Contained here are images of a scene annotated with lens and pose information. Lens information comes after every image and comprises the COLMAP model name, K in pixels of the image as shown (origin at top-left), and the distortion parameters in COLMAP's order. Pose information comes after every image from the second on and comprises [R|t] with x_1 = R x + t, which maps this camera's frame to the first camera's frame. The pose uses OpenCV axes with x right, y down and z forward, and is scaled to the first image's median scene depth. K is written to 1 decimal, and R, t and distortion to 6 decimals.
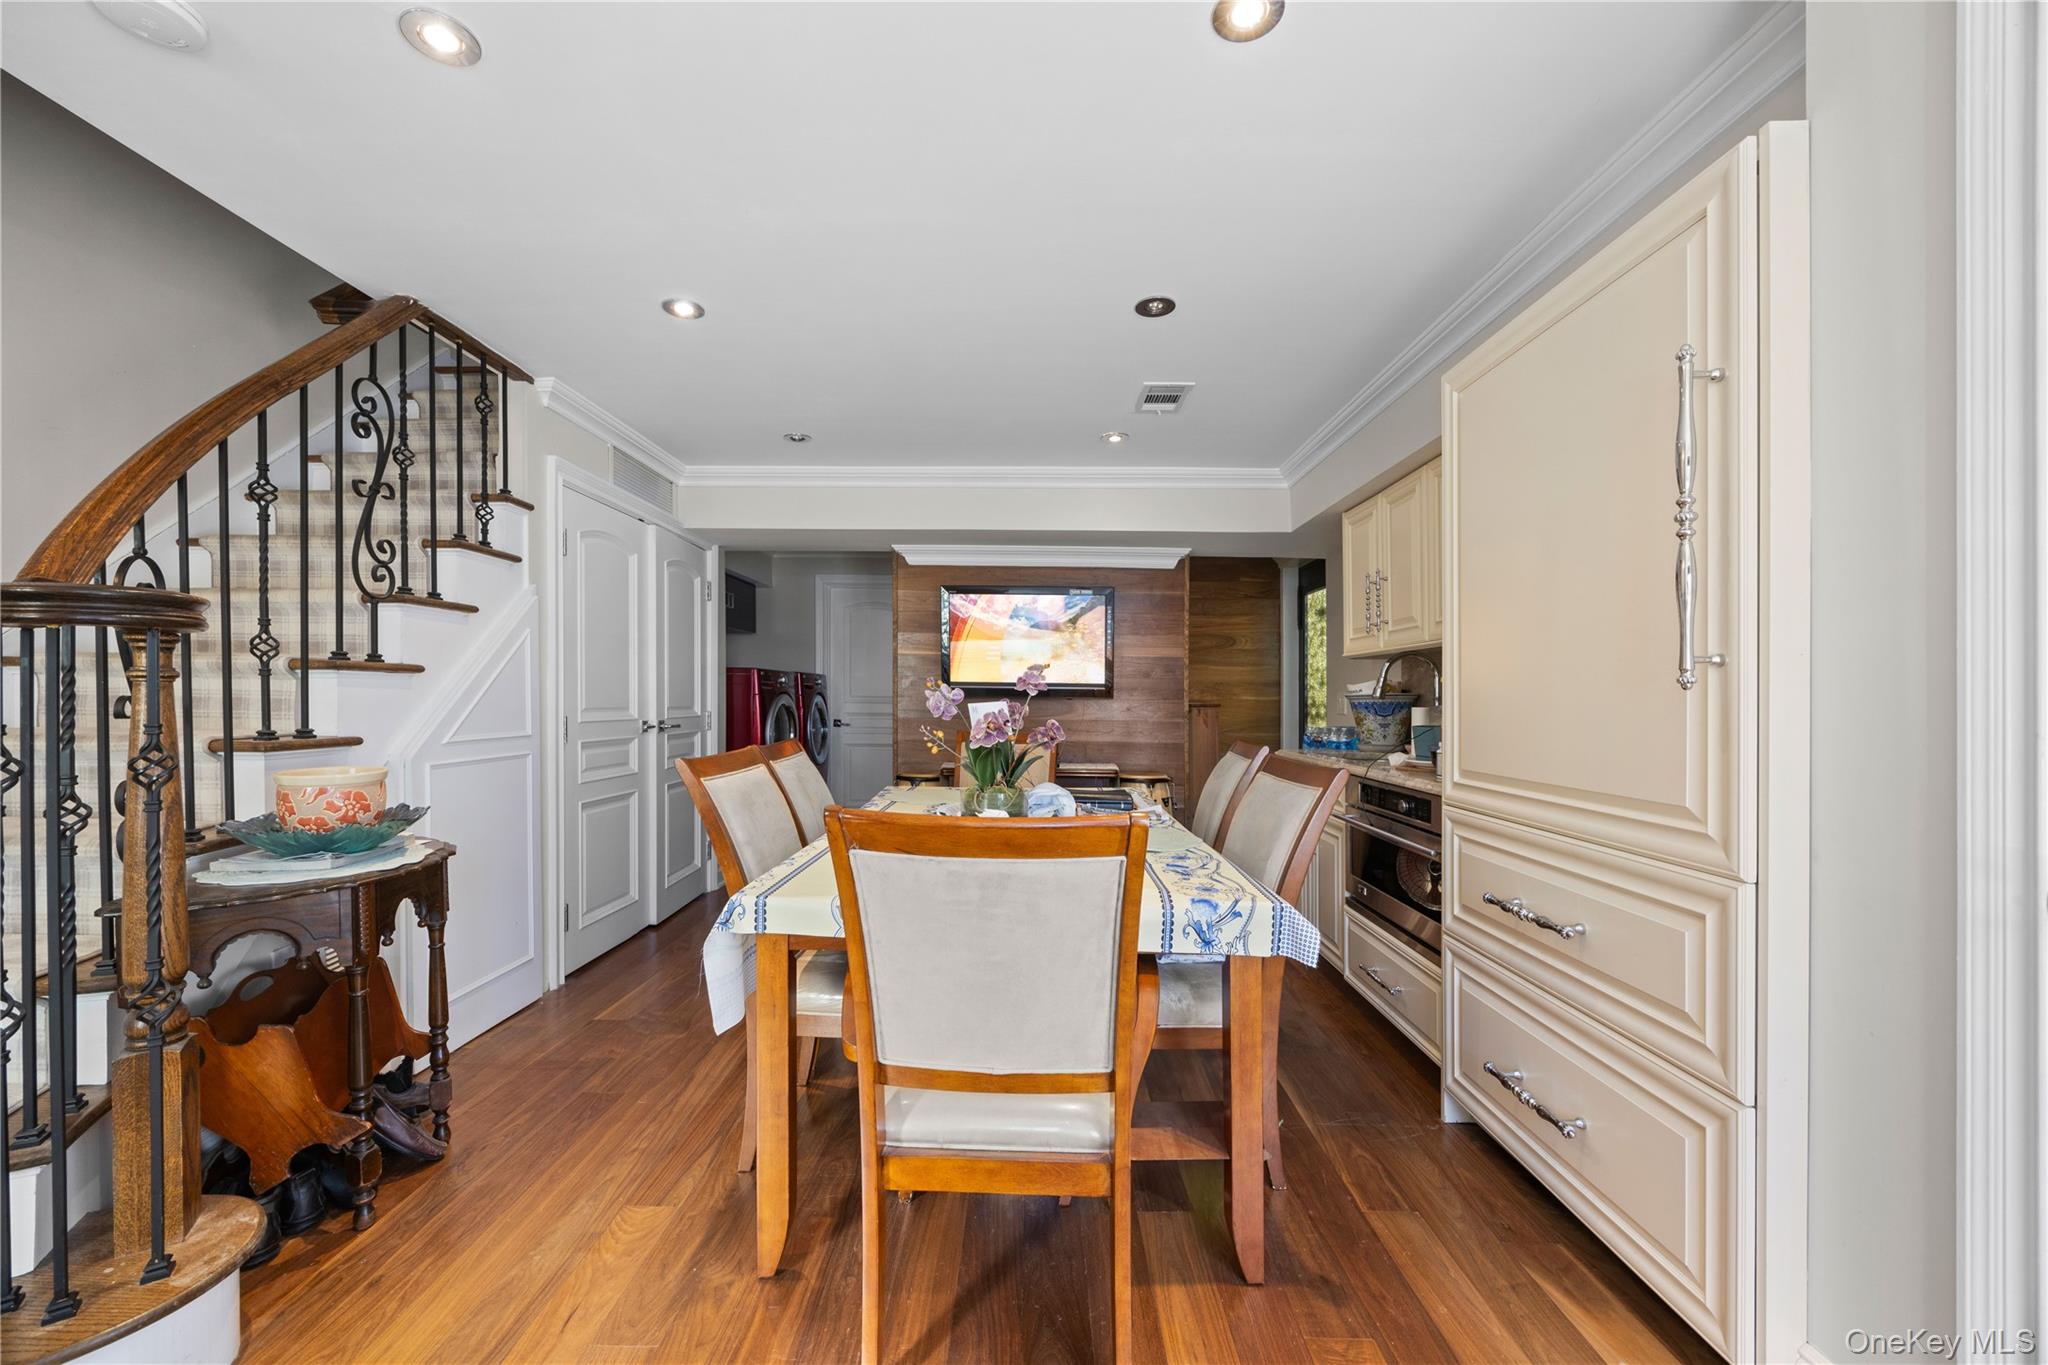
lens RADIAL K [[792.7, 0, 1016.4], [0, 792.7, 699.3], [0, 0, 1]] dist [-0.001871, -0.000010]
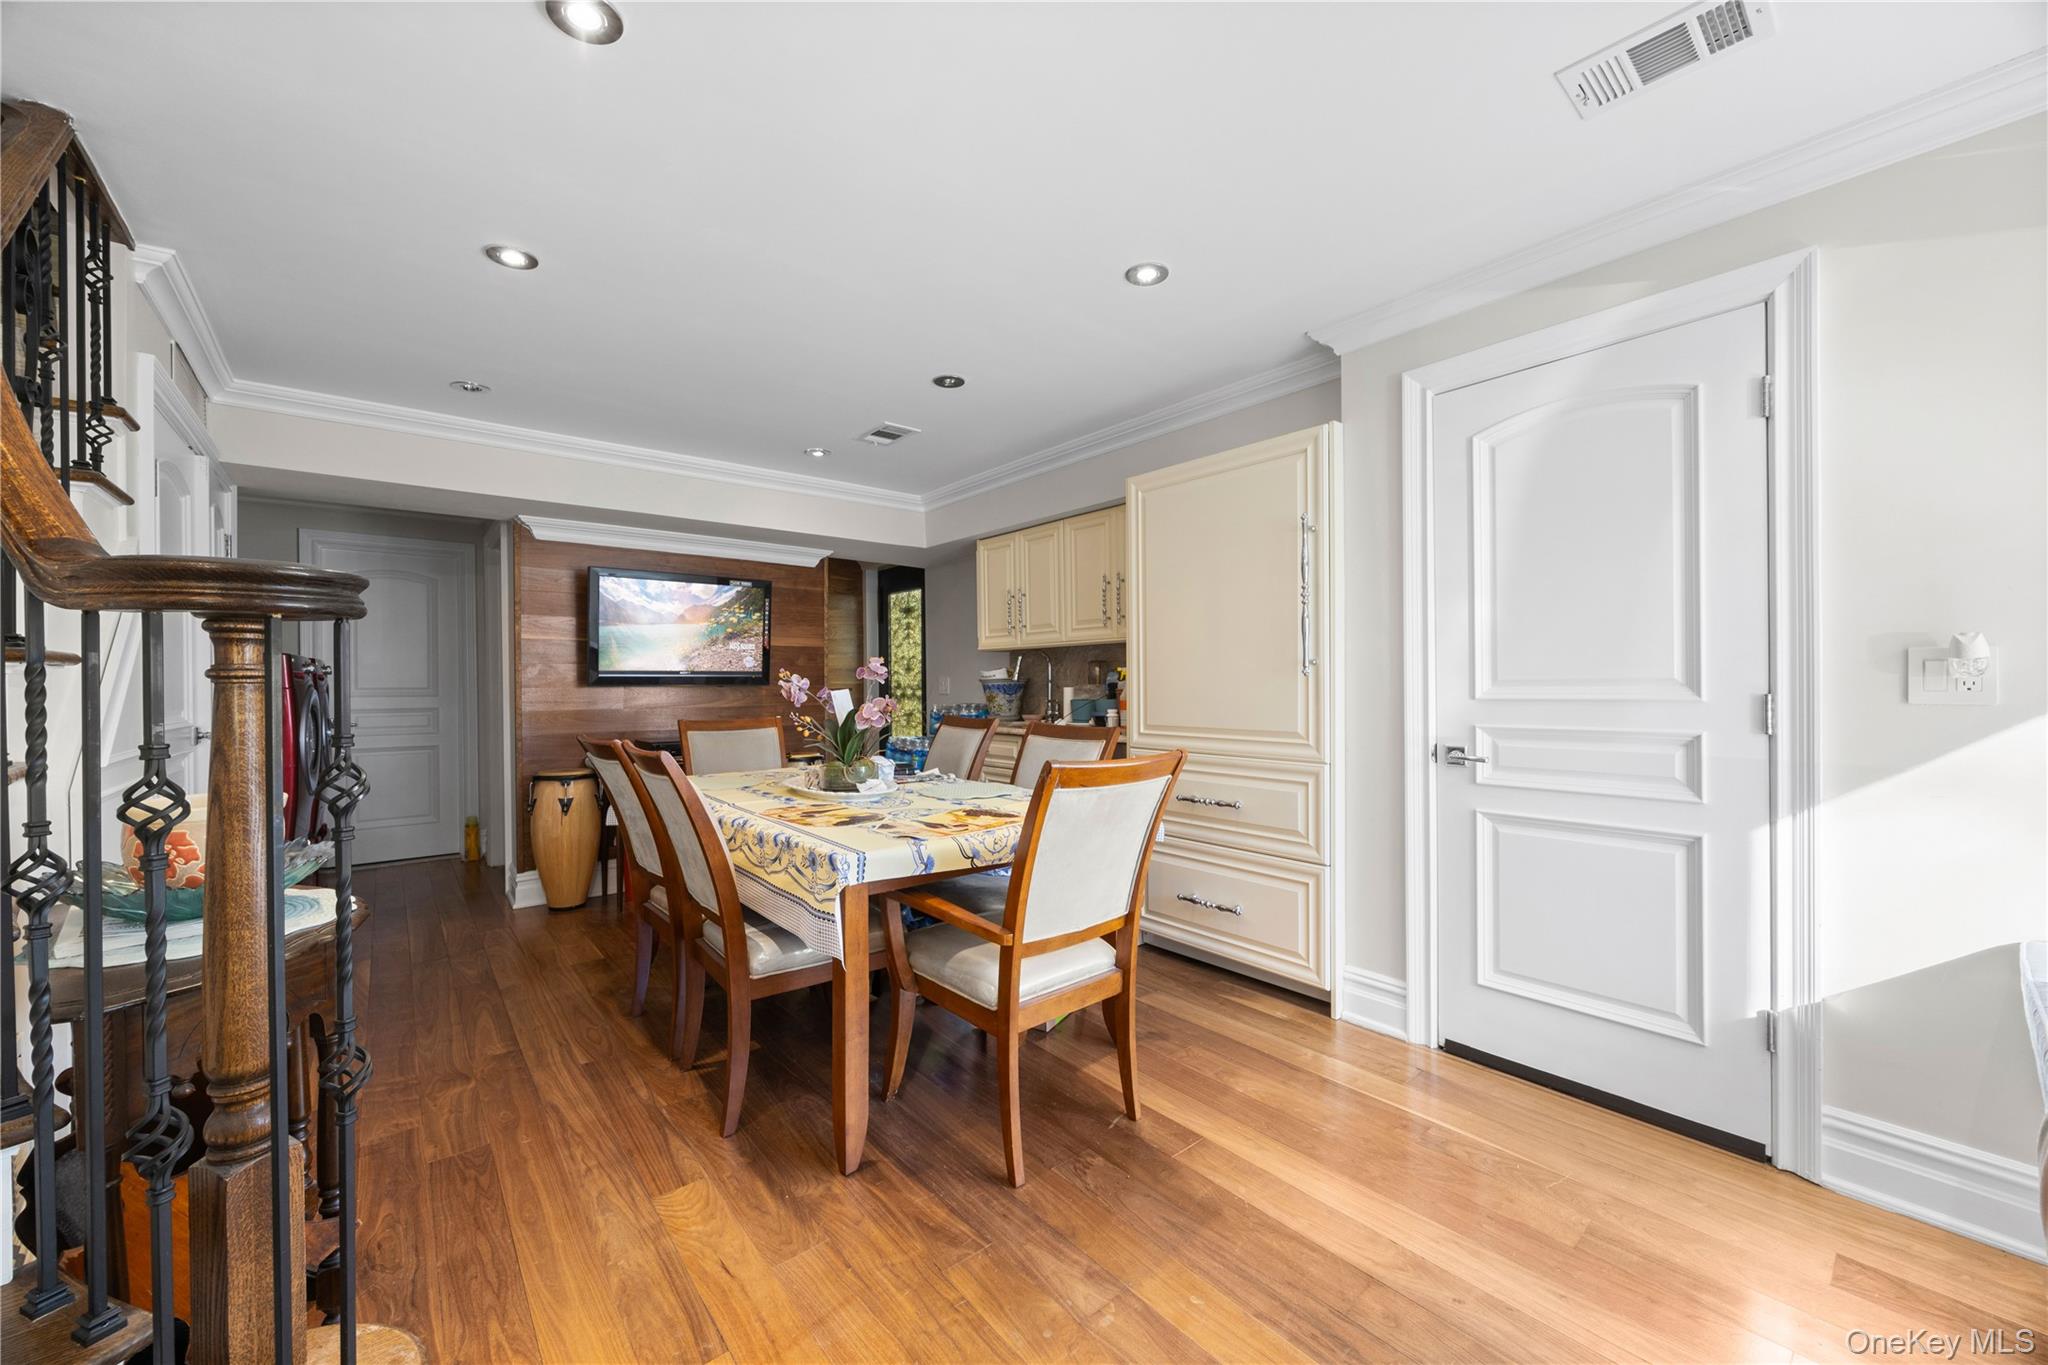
lens RADIAL K [[782.4, 0, 1027.5], [0, 782.4, 683.7], [0, 0, 1]] dist [-0.002409, 0.000215]
pose [[0.755220, -0.016202, 0.655271, -0.433491], [0.015001, 0.999860, 0.007433, -0.007354], [-0.655300, 0.004216, 0.755357, -0.034981]]
